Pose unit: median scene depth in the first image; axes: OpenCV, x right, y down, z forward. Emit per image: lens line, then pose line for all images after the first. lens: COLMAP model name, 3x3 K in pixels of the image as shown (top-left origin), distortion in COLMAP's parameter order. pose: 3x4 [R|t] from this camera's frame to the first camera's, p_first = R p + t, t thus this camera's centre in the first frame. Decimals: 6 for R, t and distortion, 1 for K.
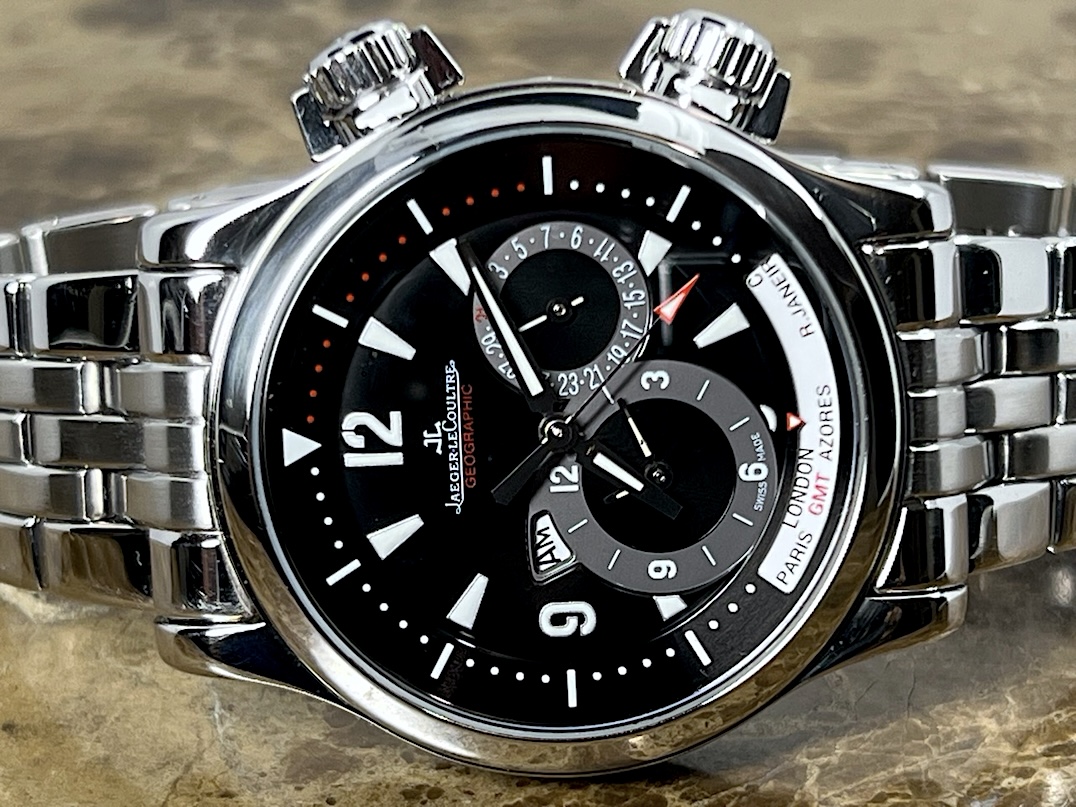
lens RADIAL K [[3154.0, 0, 530.7], [0, 3154.0, 404.8], [0, 0, 1]] dist [0.230004, 0.000000]
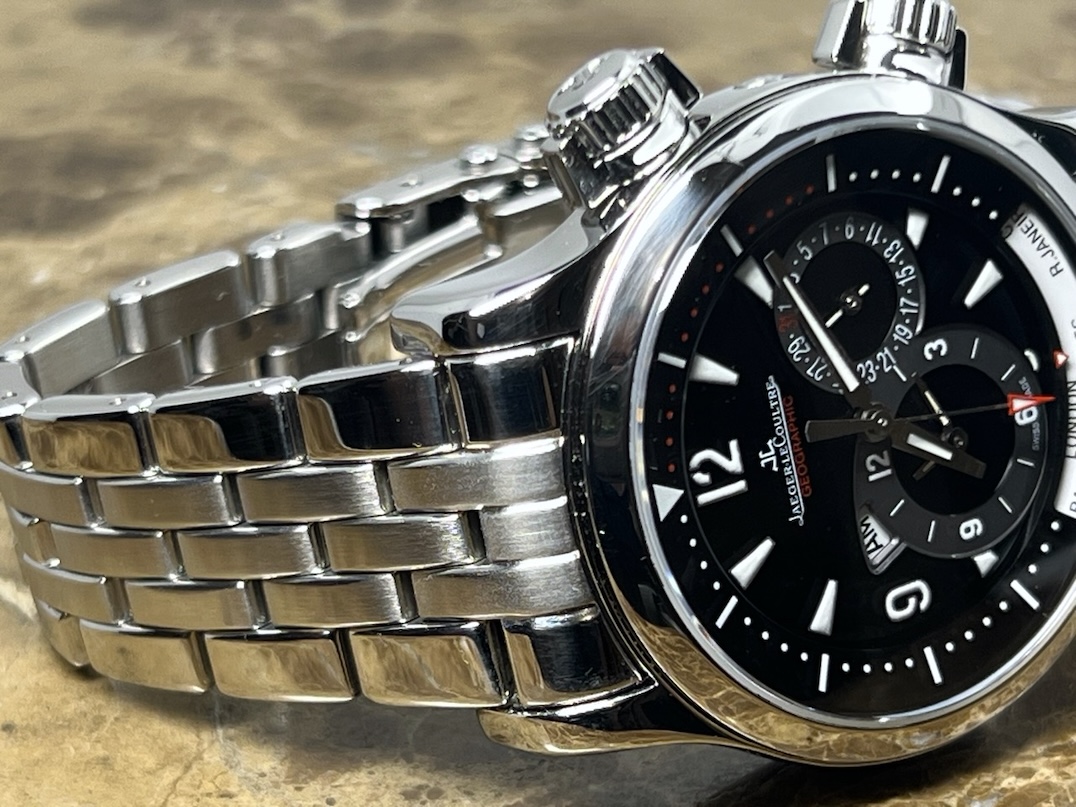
lens RADIAL K [[3154.0, 0, 537.6], [0, 3154.0, 407.6], [0, 0, 1]] dist [0.230004, 0.000000]
pose [[0.868273, -0.232042, 0.438473, -0.522174], [0.209767, 0.972689, 0.099367, -0.117575], [-0.449556, 0.005699, 0.893234, 0.150845]]
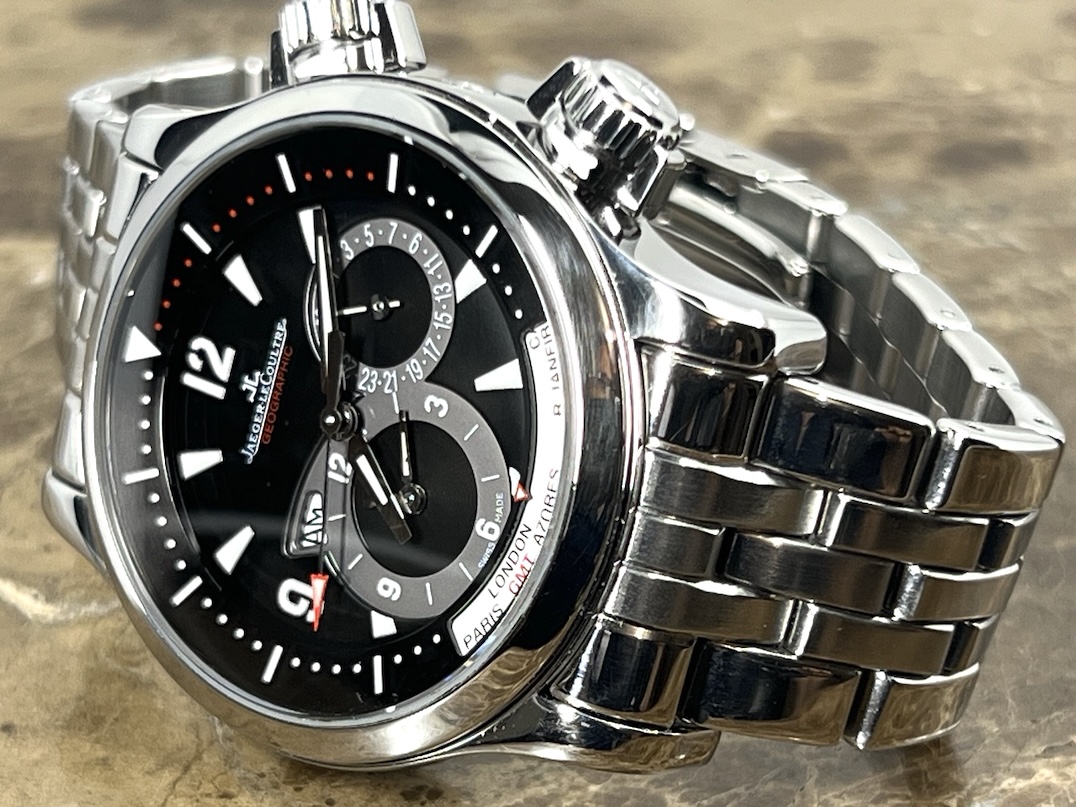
lens RADIAL K [[3154.0, 0, 536.6], [0, 3154.0, 408.1], [0, 0, 1]] dist [0.230004, 0.000000]
pose [[0.763151, 0.338444, -0.550505, 0.606011], [-0.321648, 0.937801, 0.130657, -0.146043], [0.560485, 0.077358, 0.824544, 0.207685]]
